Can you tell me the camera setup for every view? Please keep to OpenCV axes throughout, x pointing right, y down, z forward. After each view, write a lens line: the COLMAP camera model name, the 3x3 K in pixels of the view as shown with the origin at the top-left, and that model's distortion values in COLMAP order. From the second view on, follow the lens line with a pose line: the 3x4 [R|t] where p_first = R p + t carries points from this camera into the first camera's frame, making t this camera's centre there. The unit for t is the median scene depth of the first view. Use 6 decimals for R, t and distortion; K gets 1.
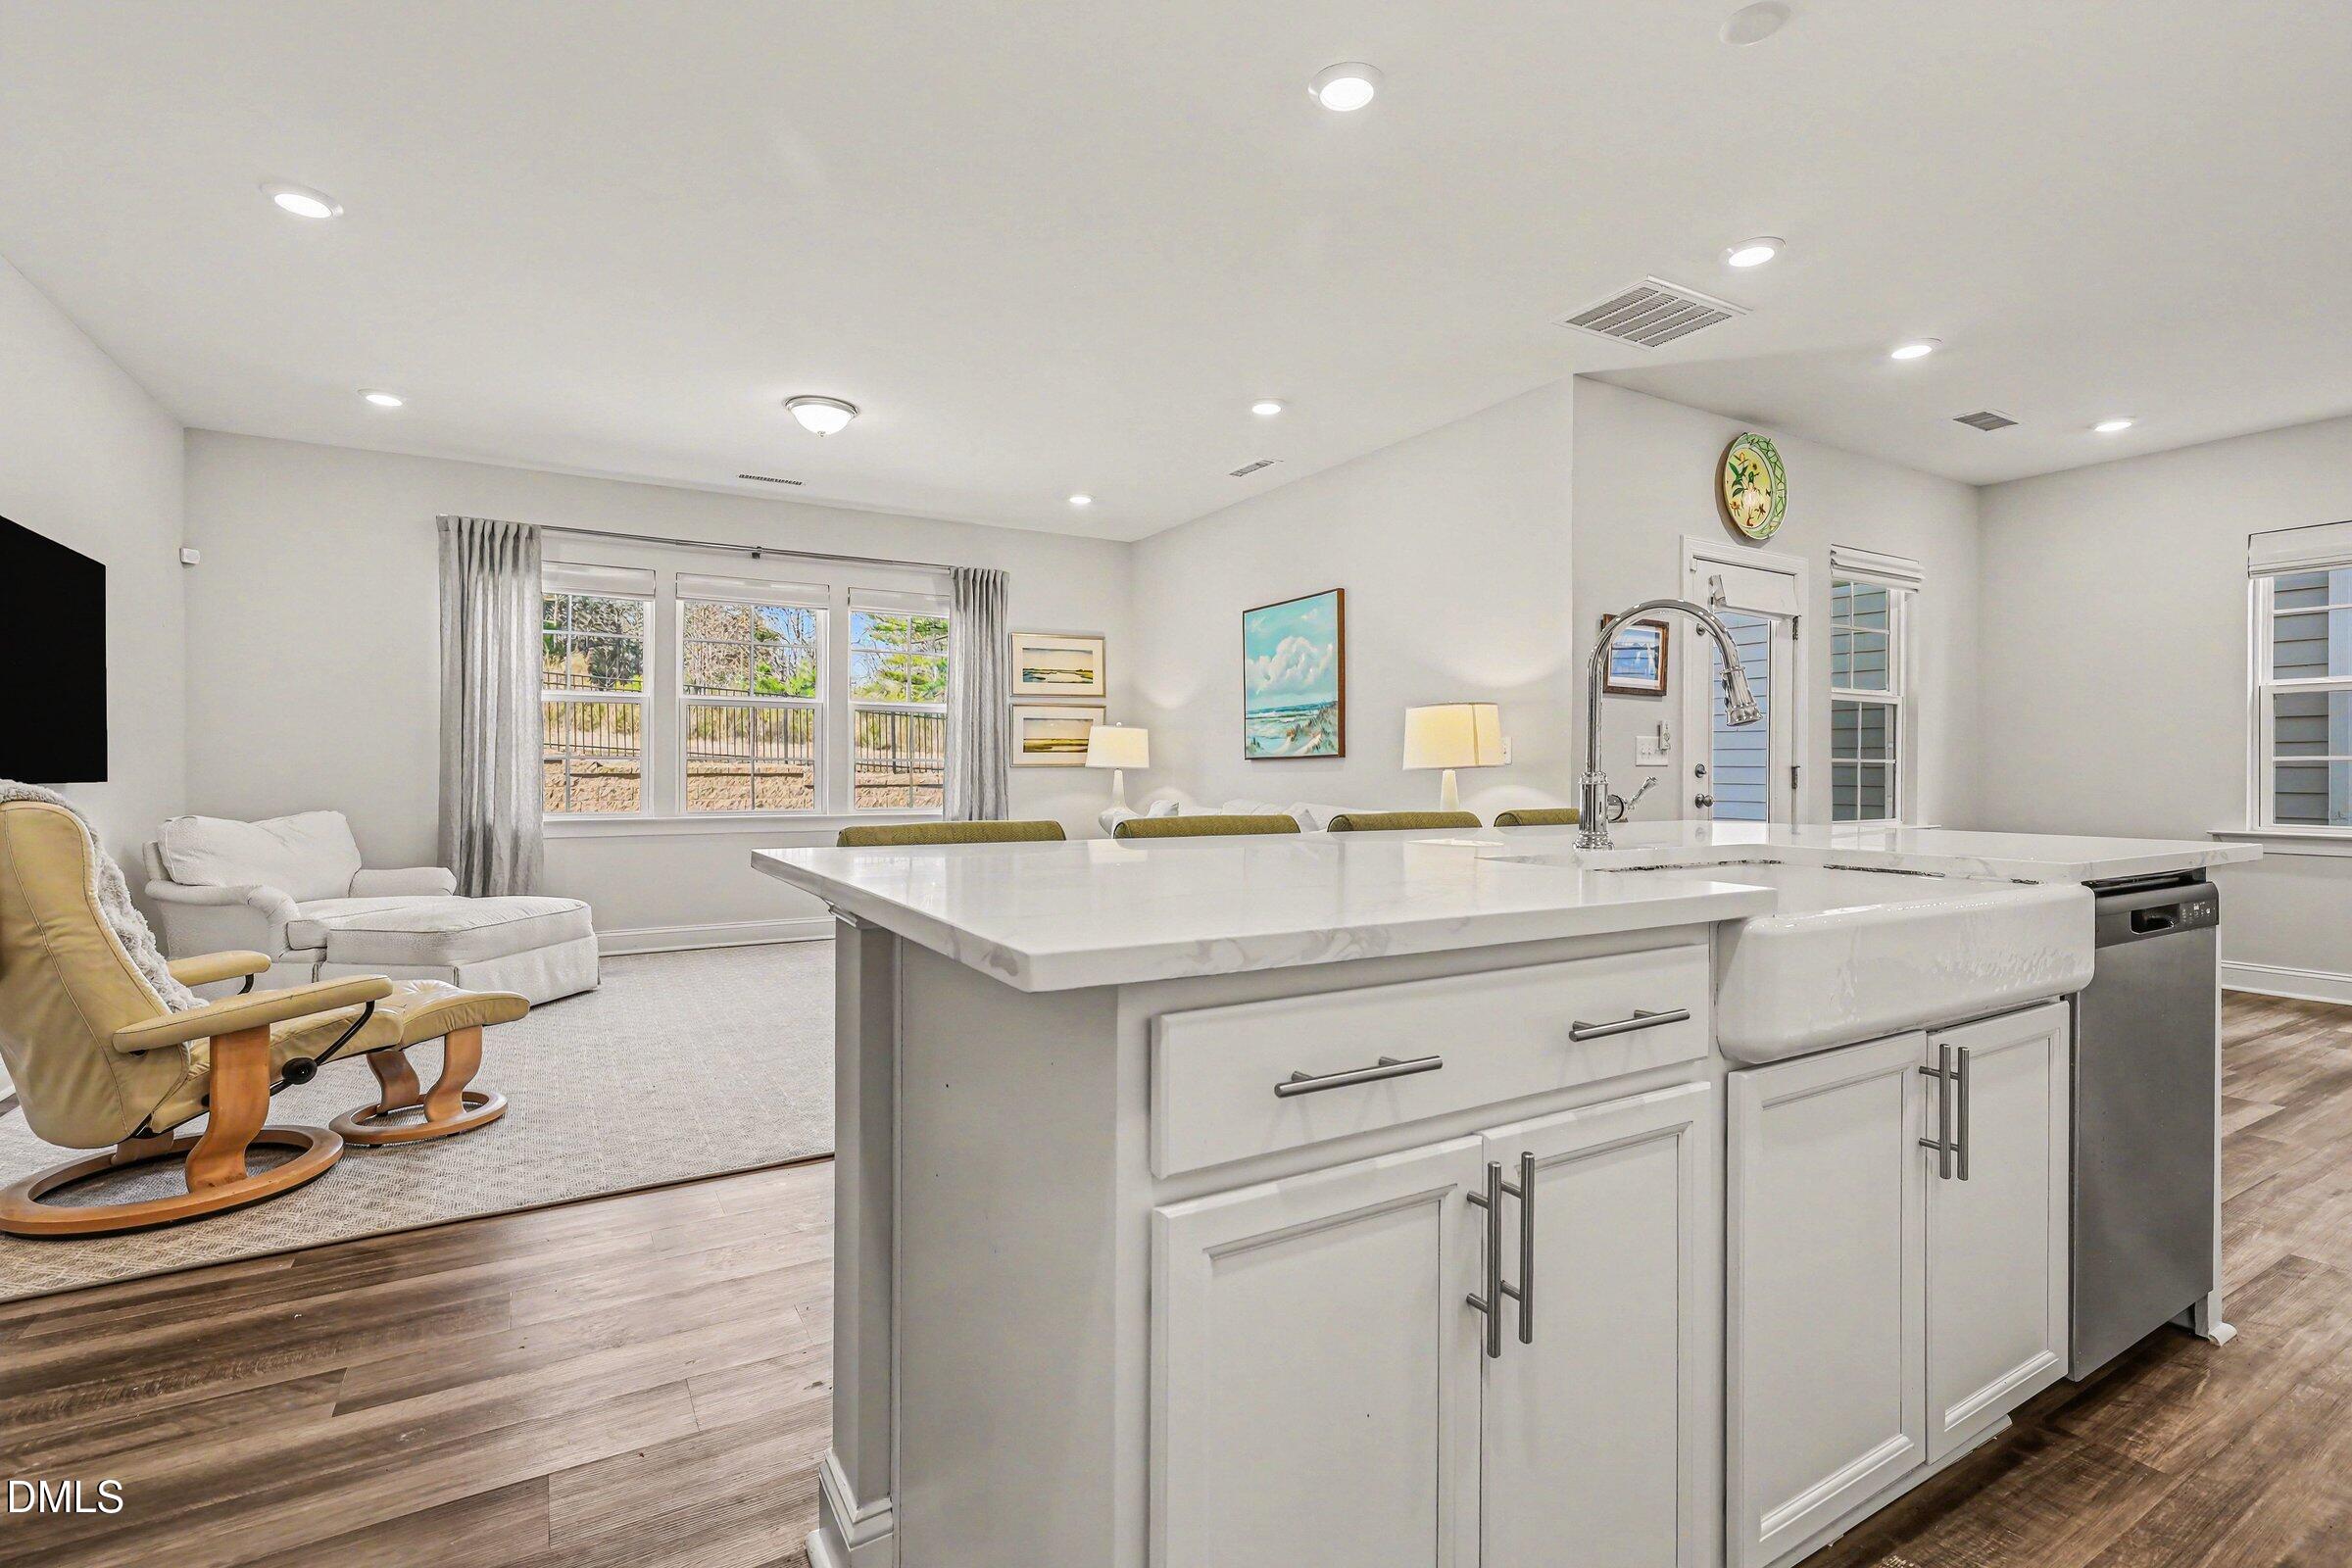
lens RADIAL K [[1072.9, 0, 1174.7], [0, 1072.9, 769.4], [0, 0, 1]] dist [-0.000598, 0.000552]
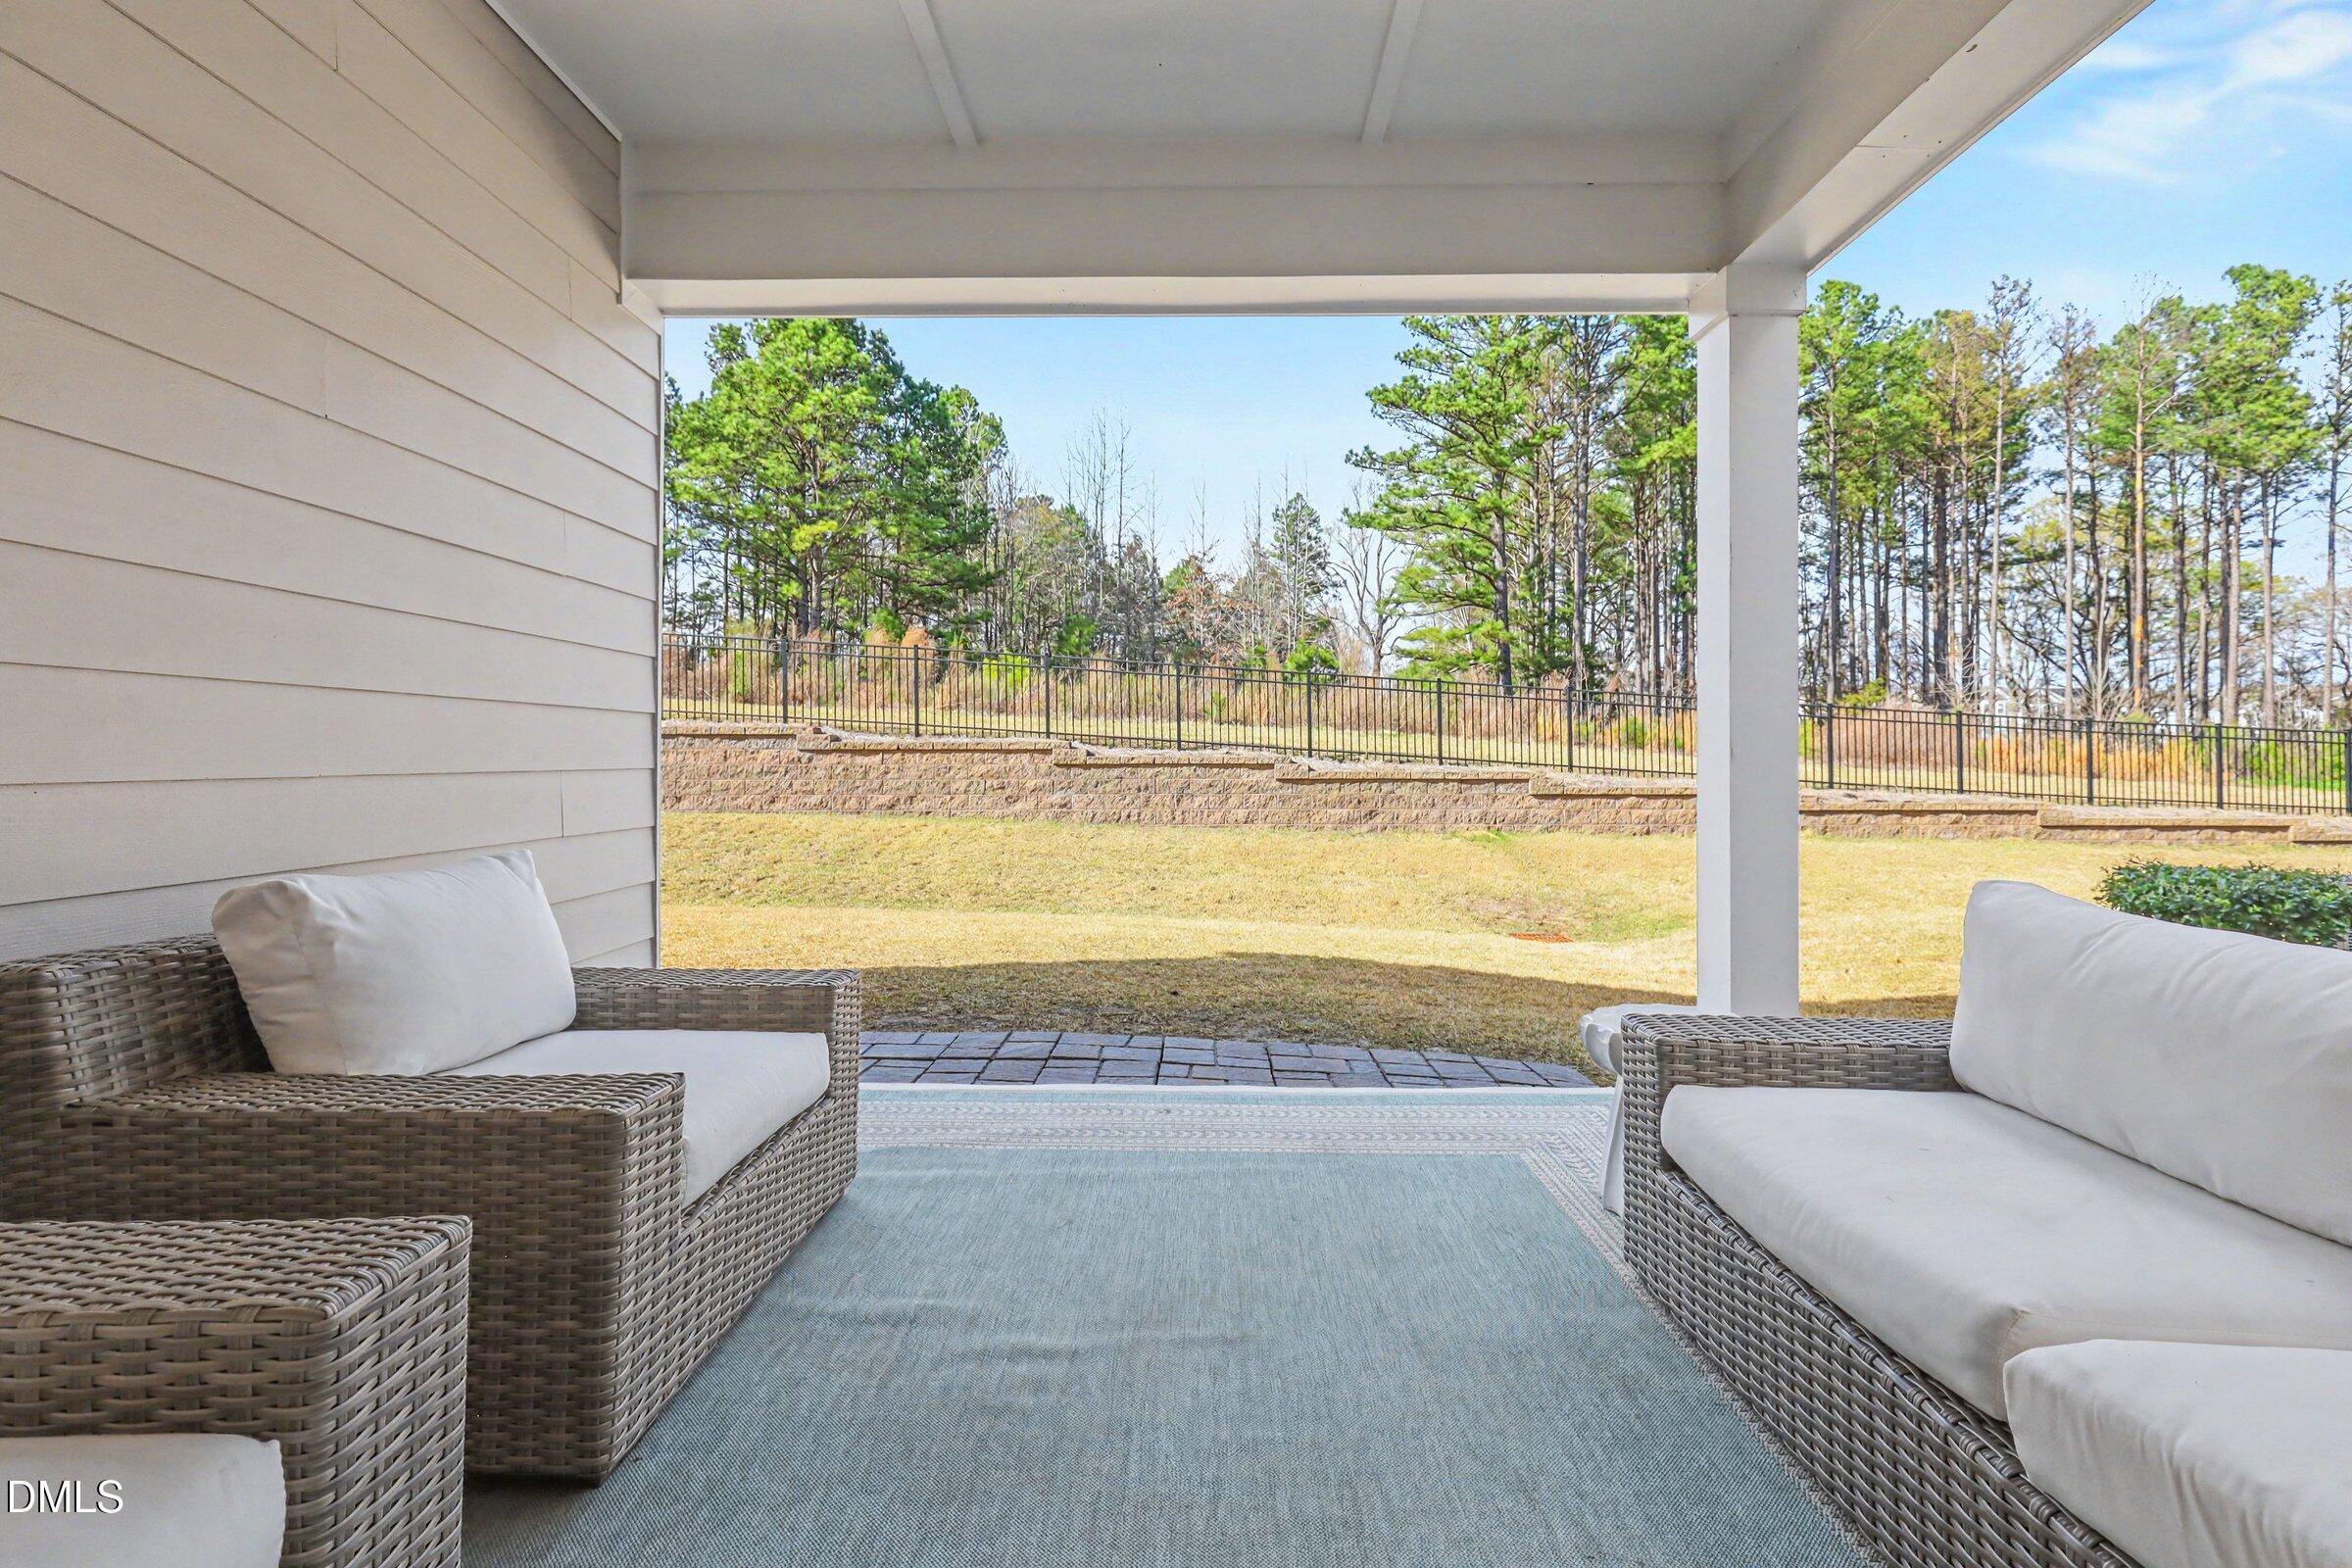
lens RADIAL K [[1072.9, 0, 1175.7], [0, 1072.9, 735.8], [0, 0, 1]] dist [-0.000598, 0.000552]
pose [[0.847913, -0.012139, -0.529997, 0.512307], [0.001241, 0.999781, -0.020914, 0.031754], [0.530134, 0.017076, 0.847742, 1.063057]]
